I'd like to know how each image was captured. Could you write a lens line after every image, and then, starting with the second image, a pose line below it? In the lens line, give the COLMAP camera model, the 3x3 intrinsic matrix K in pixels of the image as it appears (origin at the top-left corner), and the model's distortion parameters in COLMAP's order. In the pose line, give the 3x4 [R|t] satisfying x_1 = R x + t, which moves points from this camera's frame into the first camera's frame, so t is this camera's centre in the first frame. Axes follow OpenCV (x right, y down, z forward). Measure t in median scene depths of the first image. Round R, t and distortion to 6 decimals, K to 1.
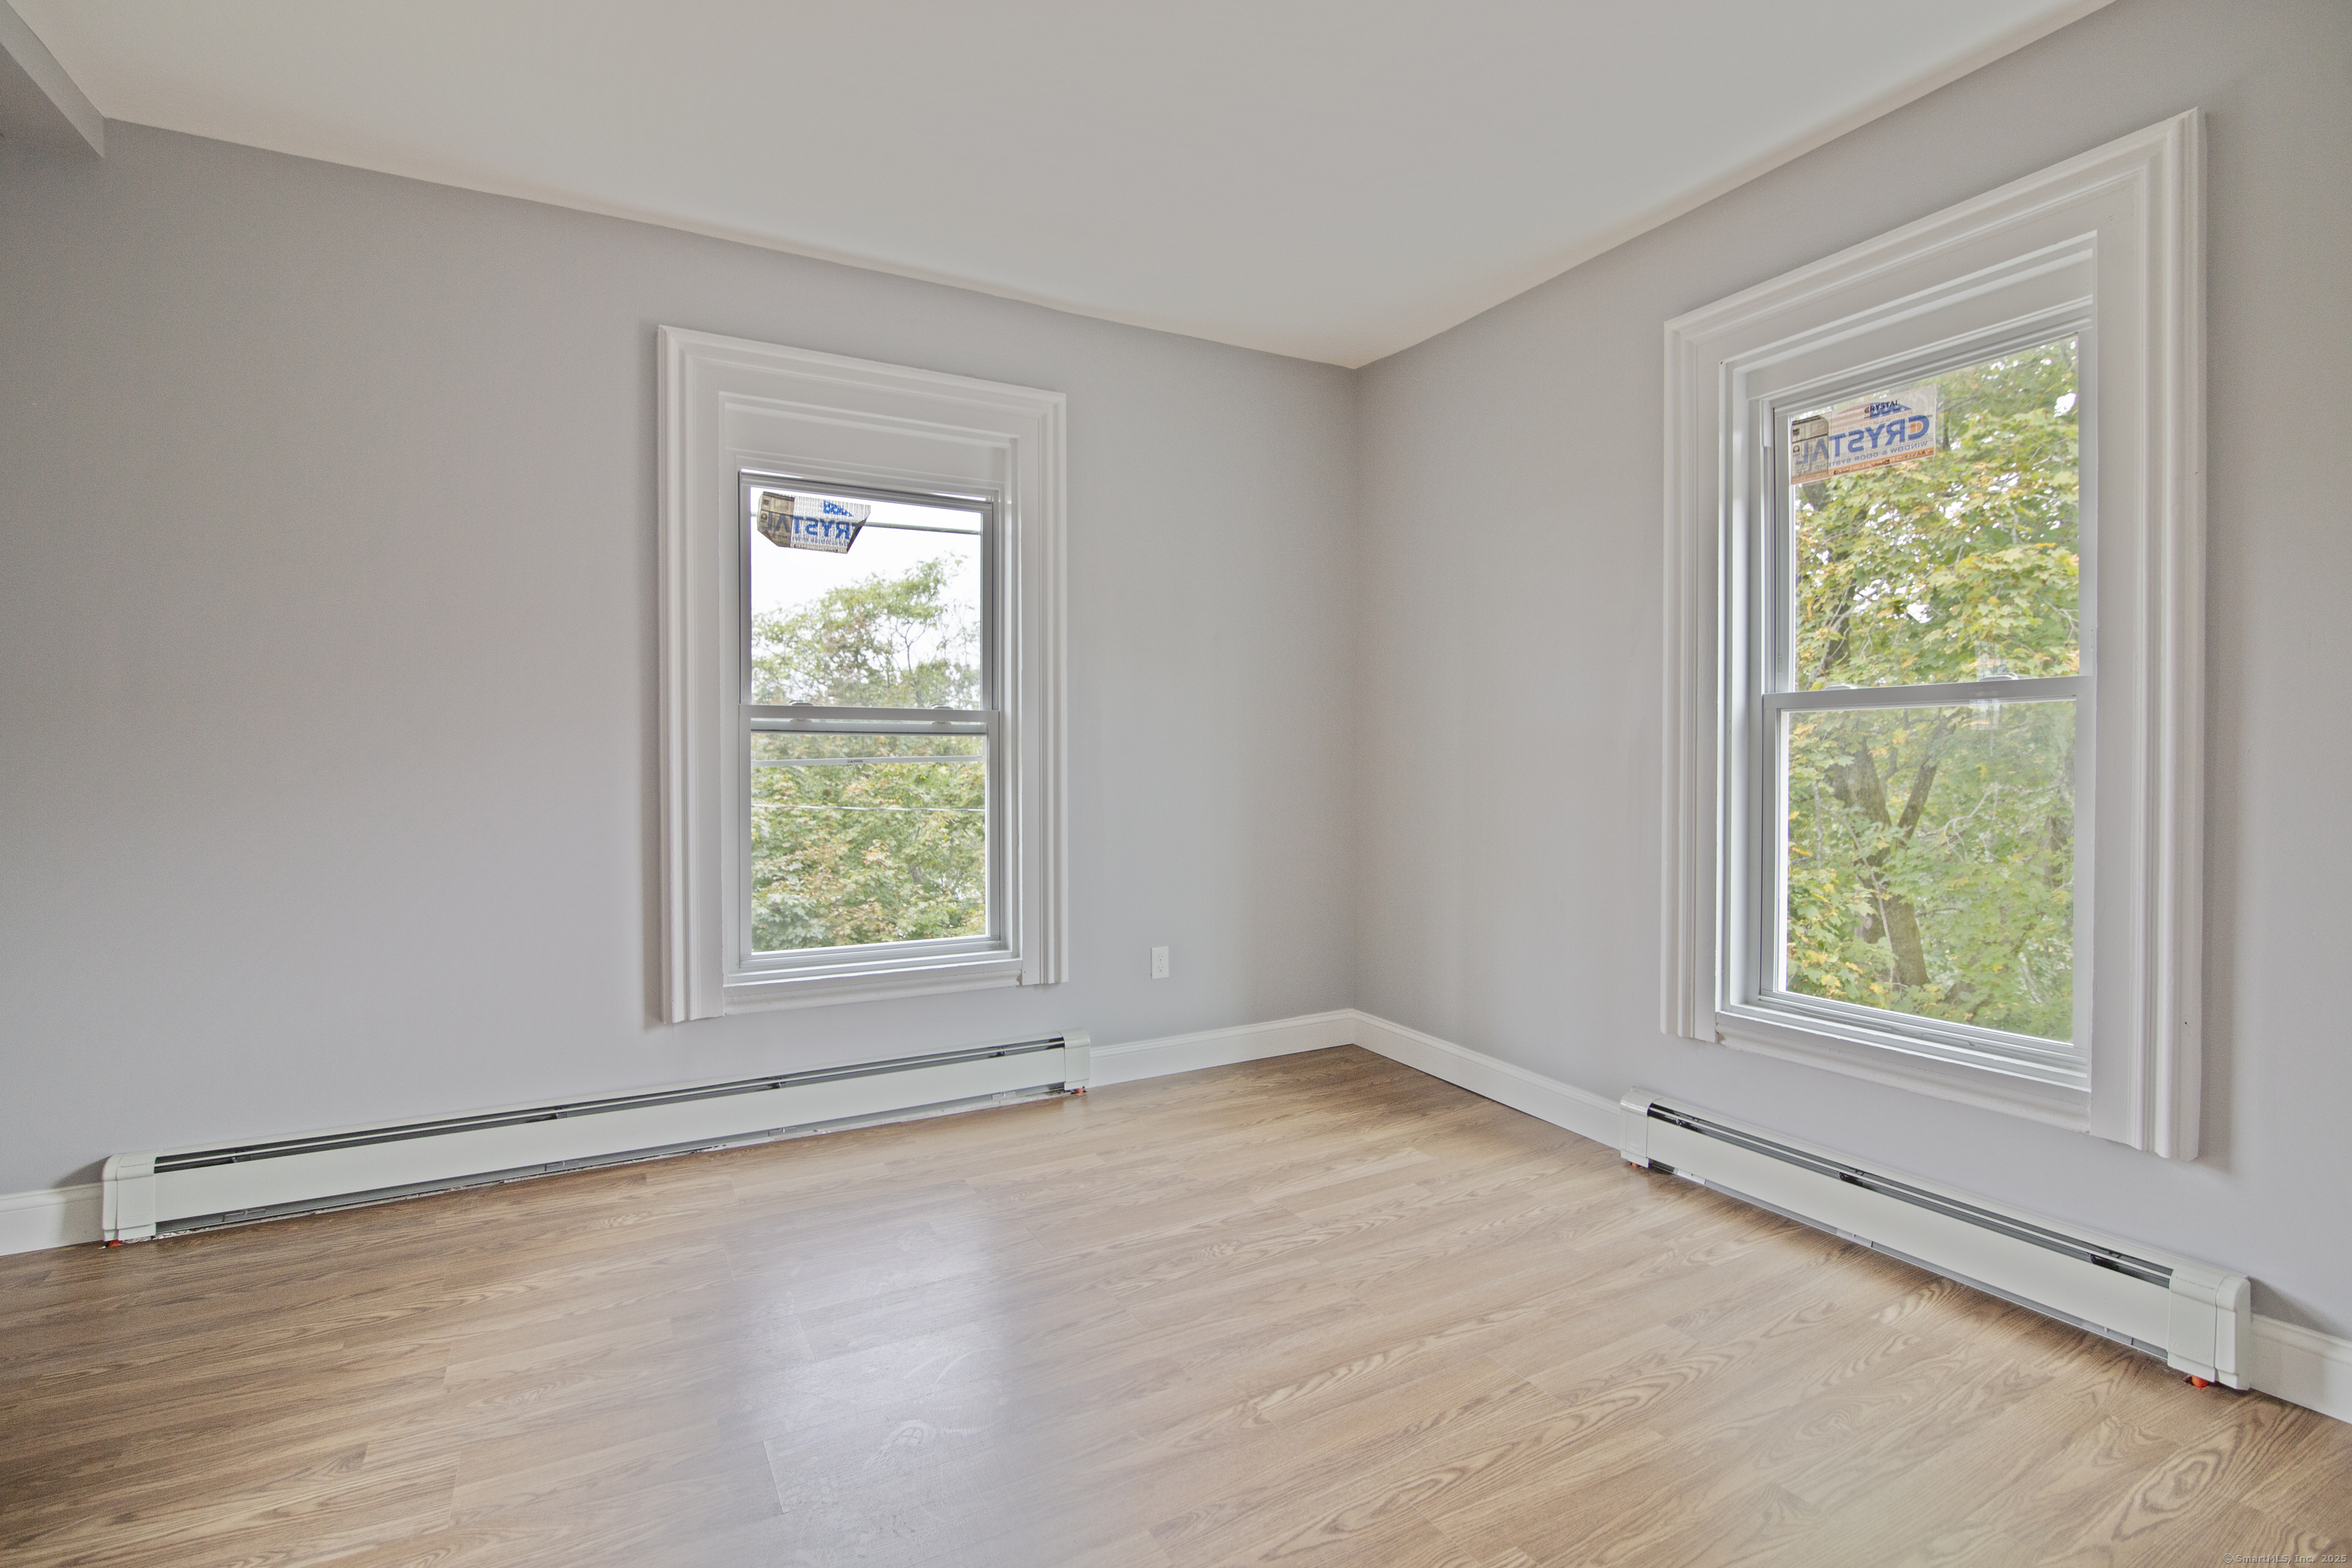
lens RADIAL K [[1105.0, 0, 1176.0], [0, 1105.0, 784.0], [0, 0, 1]] dist [-0.002814, -0.000387]
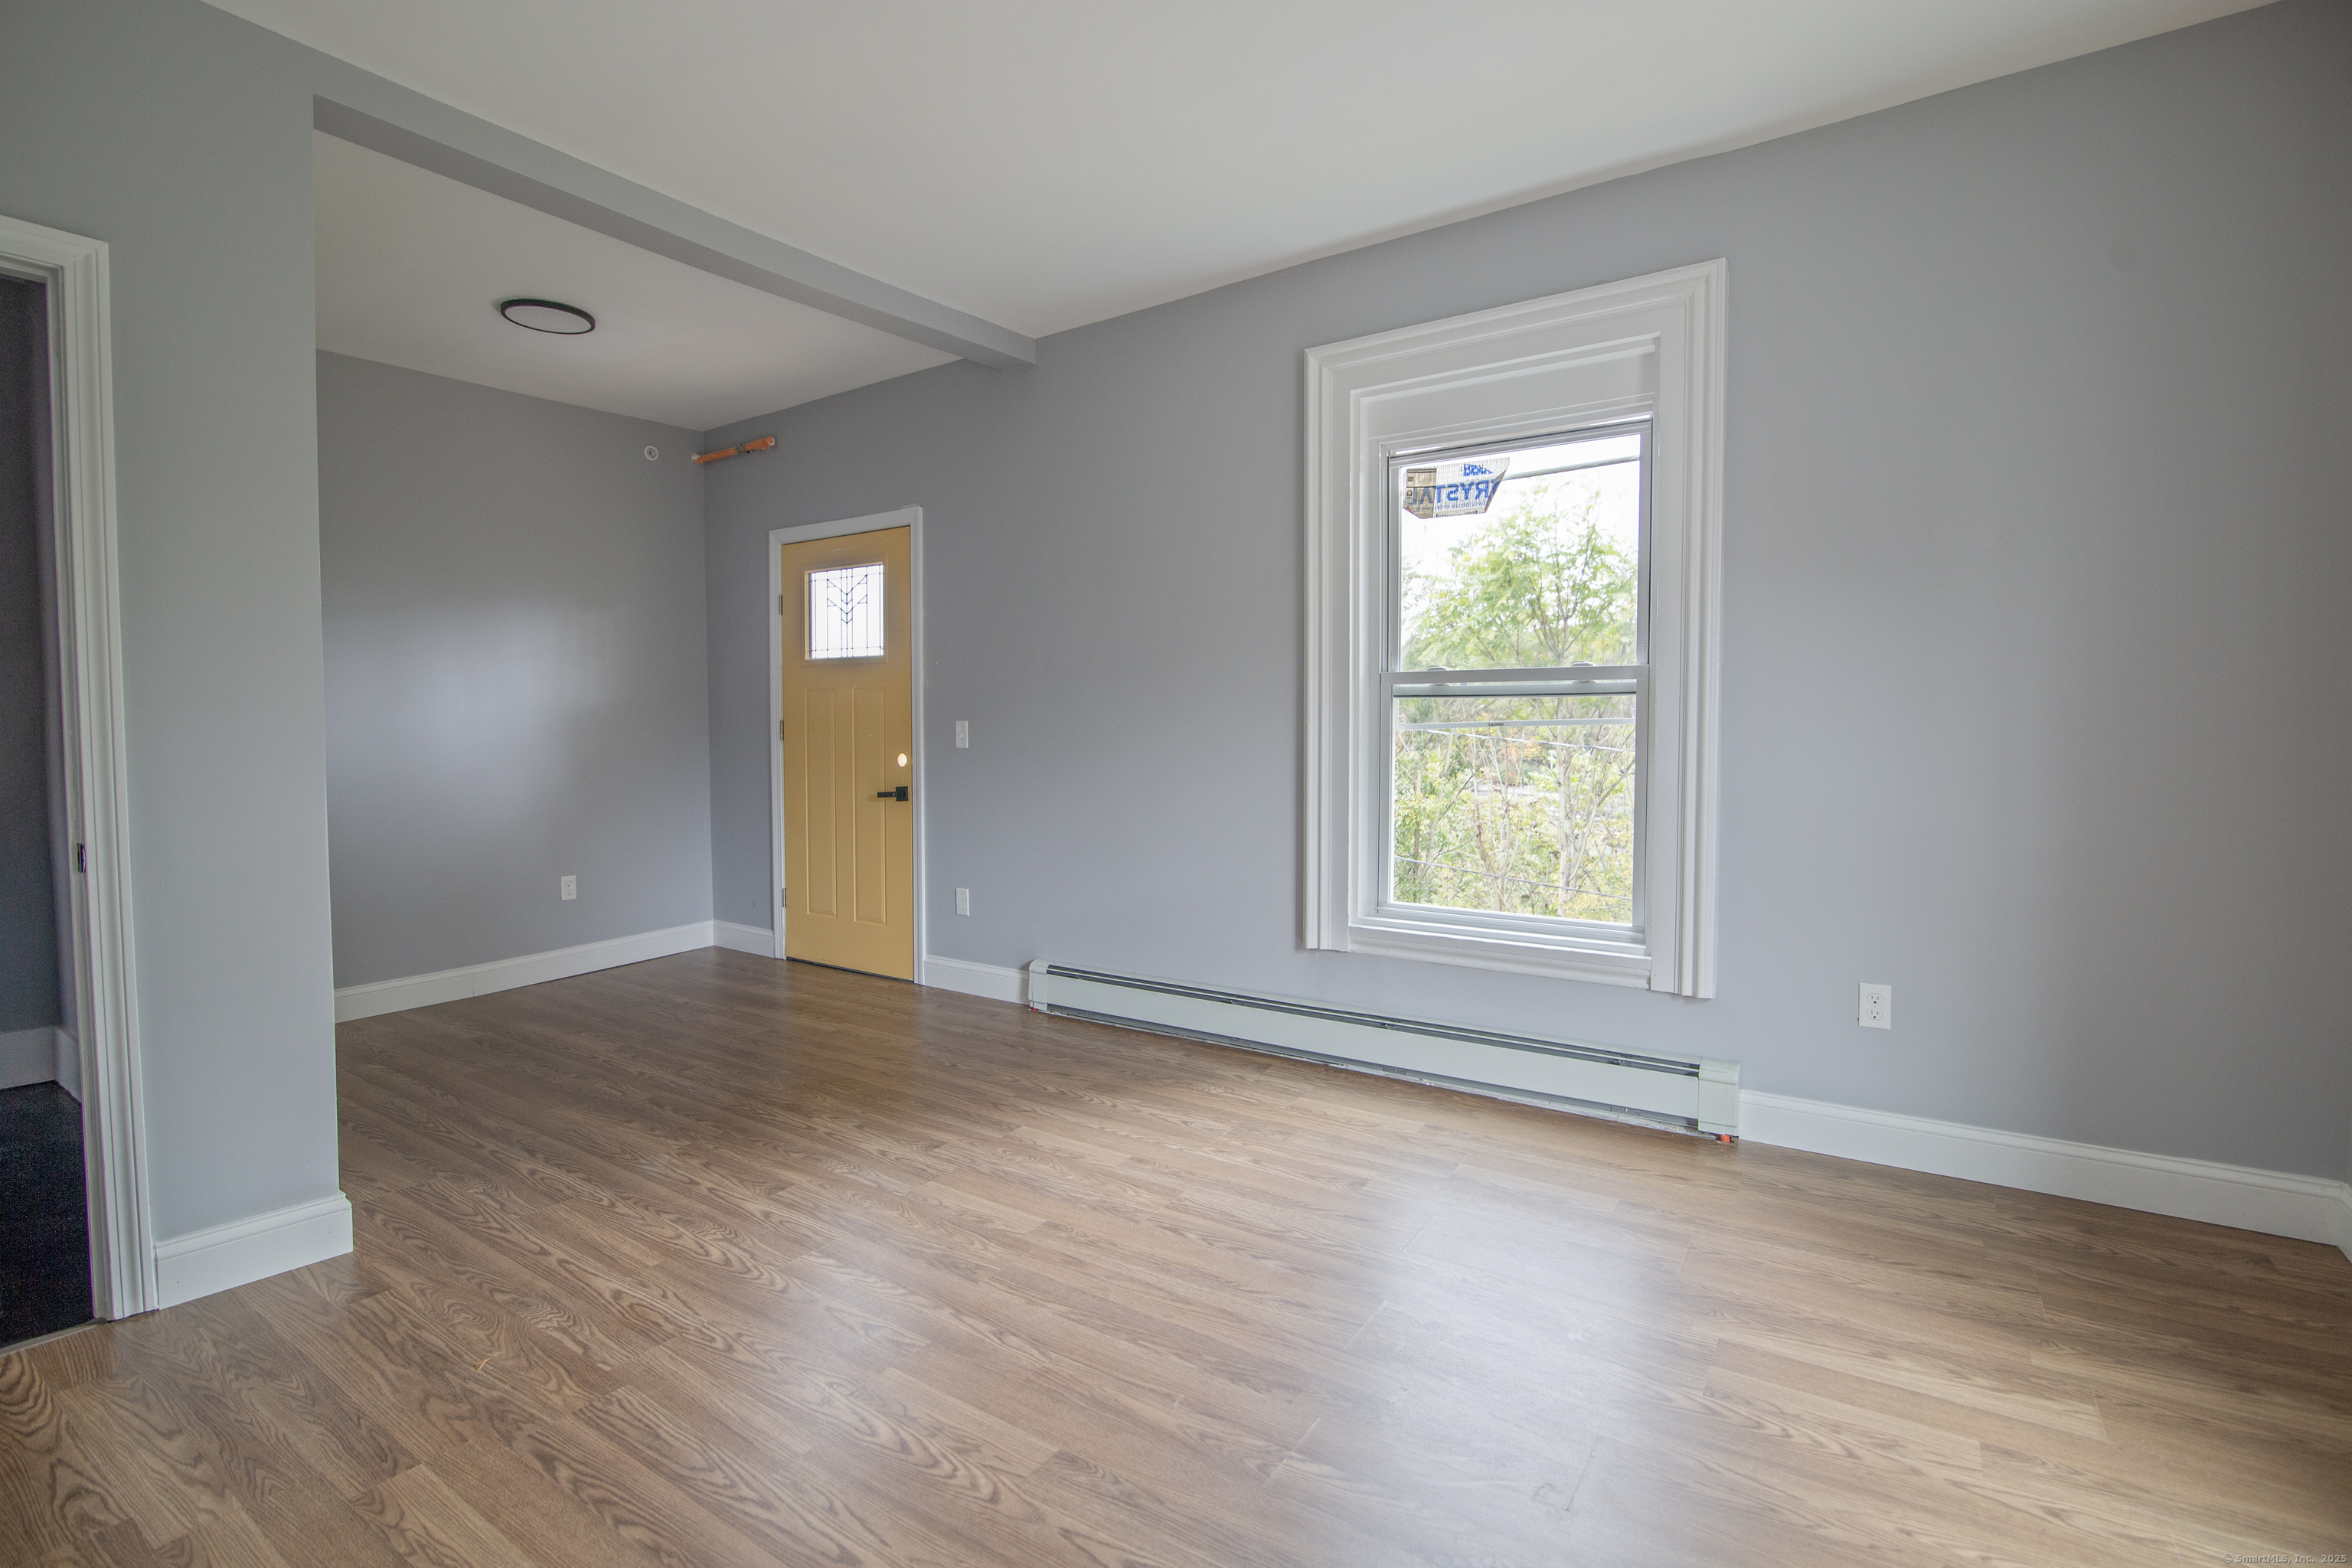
lens RADIAL K [[1105.0, 0, 1176.0], [0, 1105.0, 784.0], [0, 0, 1]] dist [-0.002814, -0.000387]
pose [[0.450805, 0.045241, -0.891475, 0.487811], [-0.020066, 0.998976, 0.040550, -0.002147], [0.892397, -0.000392, 0.451251, 0.326424]]
